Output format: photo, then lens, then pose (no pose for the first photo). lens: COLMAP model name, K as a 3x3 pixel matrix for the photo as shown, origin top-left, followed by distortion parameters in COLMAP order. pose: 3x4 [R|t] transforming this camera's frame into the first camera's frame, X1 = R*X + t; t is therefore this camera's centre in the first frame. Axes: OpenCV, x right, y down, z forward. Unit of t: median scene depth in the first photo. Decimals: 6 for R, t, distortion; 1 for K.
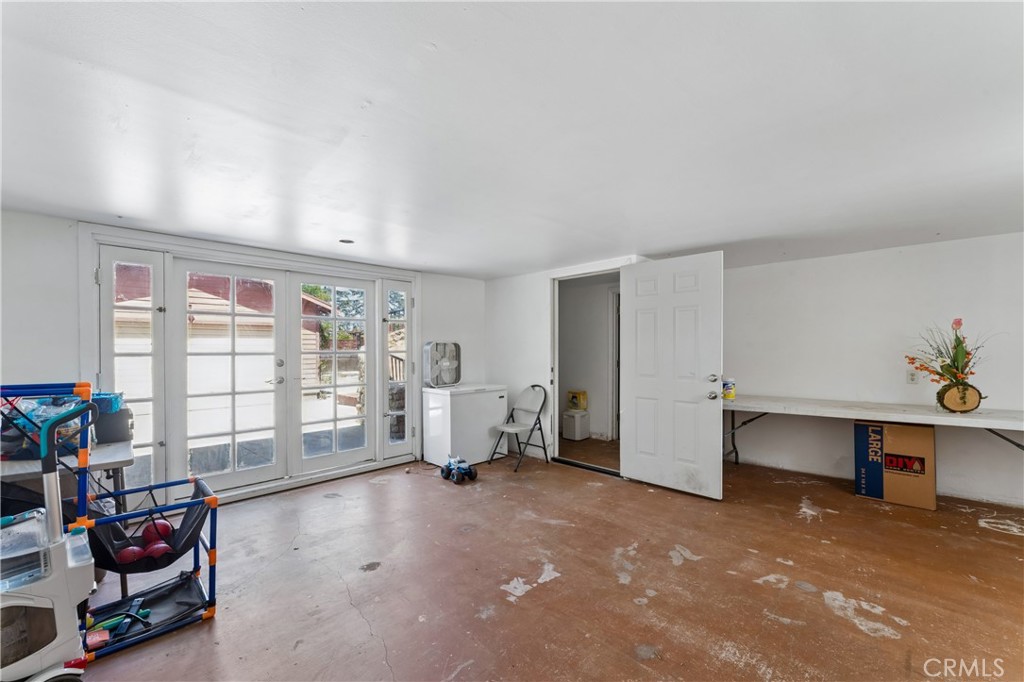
lens RADIAL K [[414.2, 0, 504.7], [0, 414.2, 356.3], [0, 0, 1]] dist [0.001612, 0.000140]
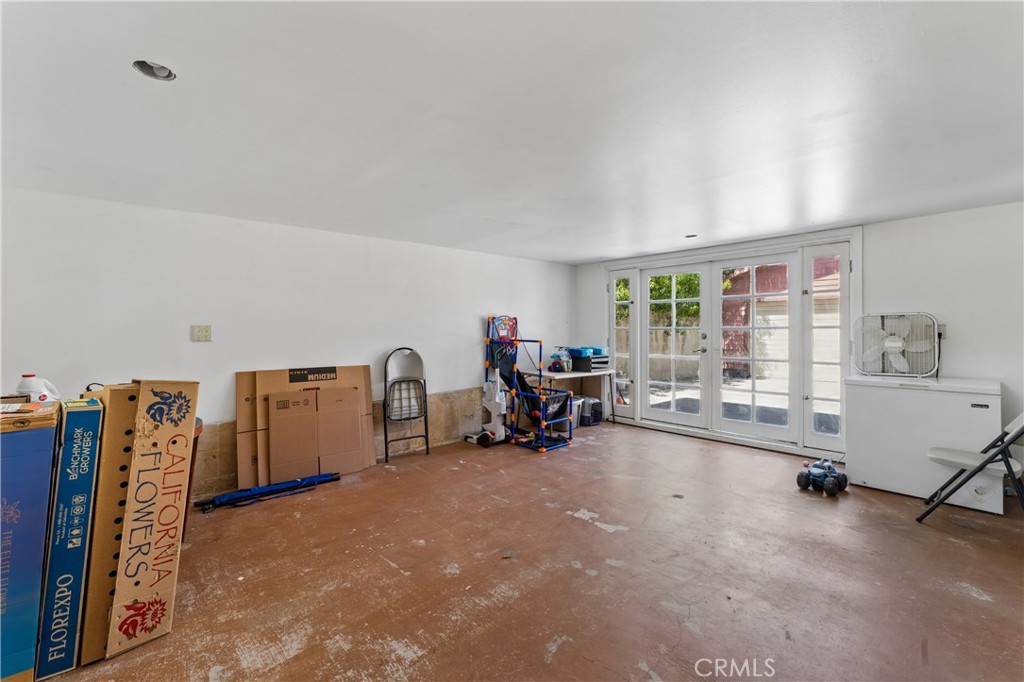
lens RADIAL K [[414.4, 0, 509.6], [0, 414.4, 331.3], [0, 0, 1]] dist [-0.000914, -0.000048]
pose [[-0.020036, 0.011289, -0.999736, 0.935673], [-0.006962, 0.999910, 0.011430, -0.011914], [0.999775, 0.007189, -0.019956, 0.570502]]
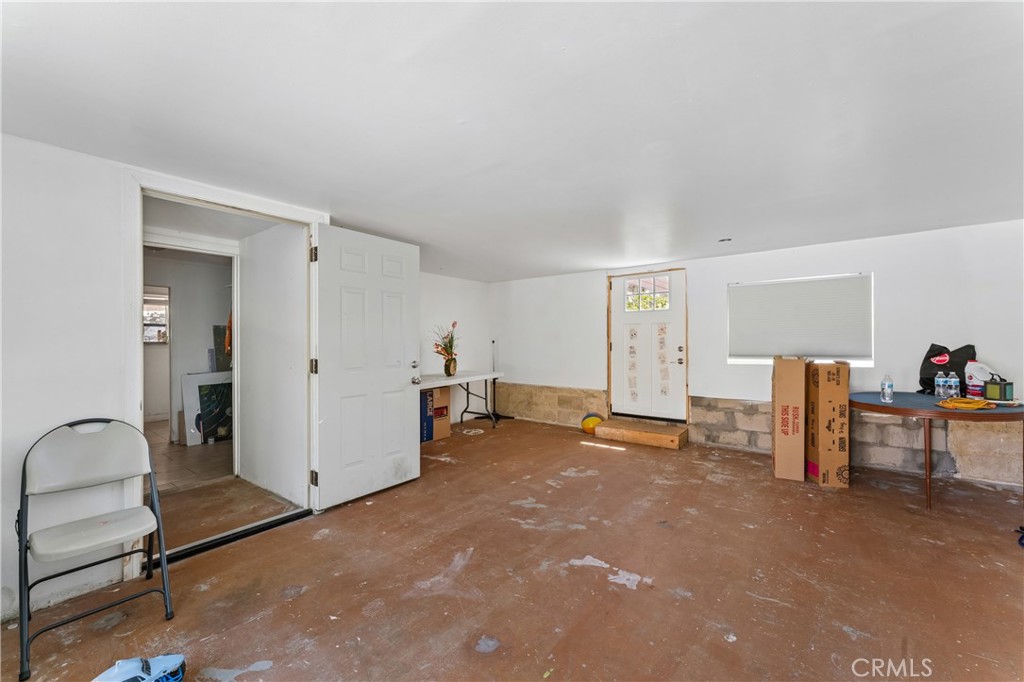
lens RADIAL K [[414.2, 0, 504.7], [0, 414.2, 356.3], [0, 0, 1]] dist [0.001612, 0.000140]
pose [[-0.138887, -0.031588, 0.989804, -0.627535], [0.024041, 0.999089, 0.035258, -0.000365], [-0.990016, 0.028693, -0.138001, 1.009638]]
